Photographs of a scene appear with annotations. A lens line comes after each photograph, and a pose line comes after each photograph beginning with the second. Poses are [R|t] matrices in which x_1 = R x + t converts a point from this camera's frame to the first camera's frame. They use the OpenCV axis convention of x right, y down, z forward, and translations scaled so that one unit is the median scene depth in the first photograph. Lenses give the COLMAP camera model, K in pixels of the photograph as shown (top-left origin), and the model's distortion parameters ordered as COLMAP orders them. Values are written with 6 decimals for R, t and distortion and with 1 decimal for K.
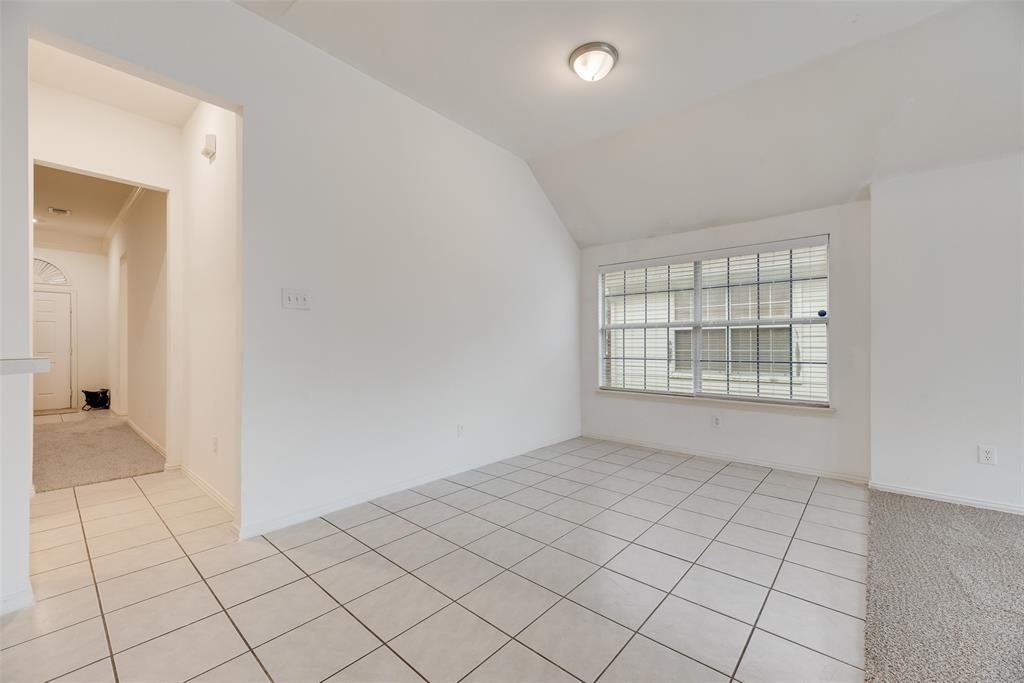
lens RADIAL K [[412.2, 0, 513.8], [0, 412.2, 344.6], [0, 0, 1]] dist [0.004249, -0.000359]
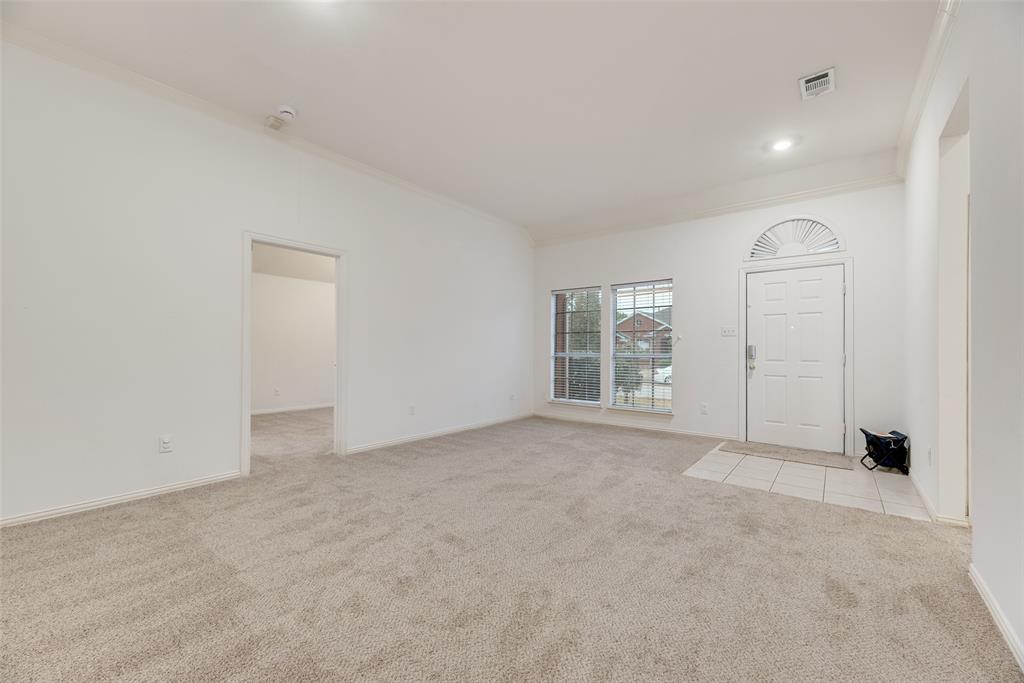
lens RADIAL K [[412.2, 0, 512.9], [0, 412.2, 347.0], [0, 0, 1]] dist [0.004249, -0.000359]
pose [[0.052734, 0.001071, -0.998608, -0.499214], [0.002182, 0.999997, 0.001188, -0.003454], [0.998606, -0.002242, 0.052731, 0.491446]]
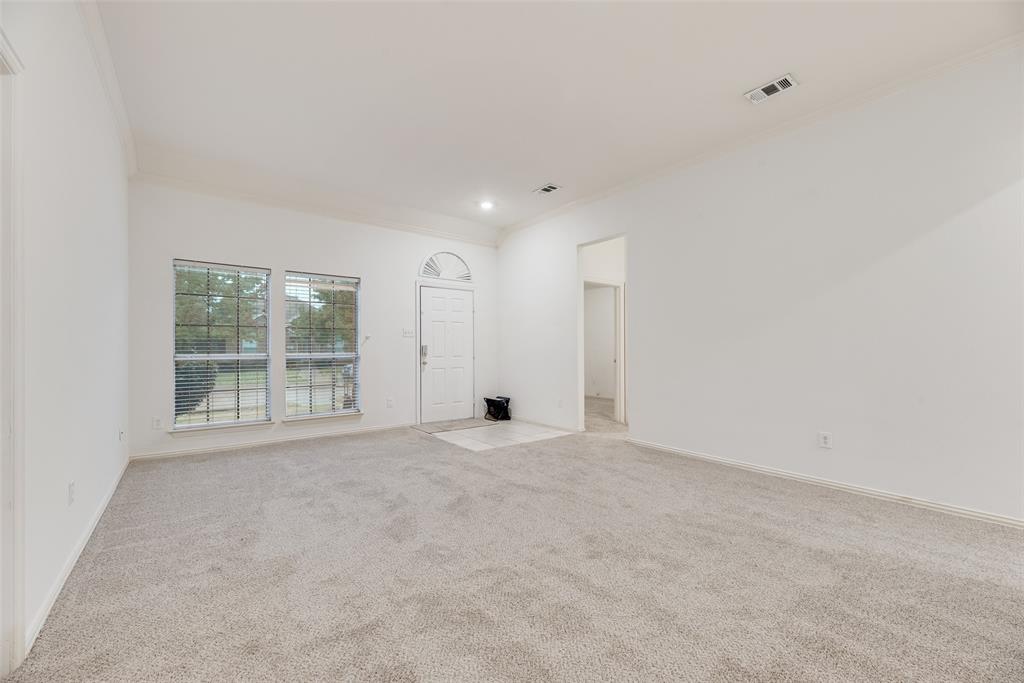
lens RADIAL K [[412.2, 0, 511.4], [0, 412.2, 342.1], [0, 0, 1]] dist [0.004249, -0.000359]
pose [[0.981280, -0.000397, -0.192586, -0.811054], [-0.000308, 0.999993, -0.003633, -0.007059], [0.192586, 0.003624, 0.981273, 0.141280]]
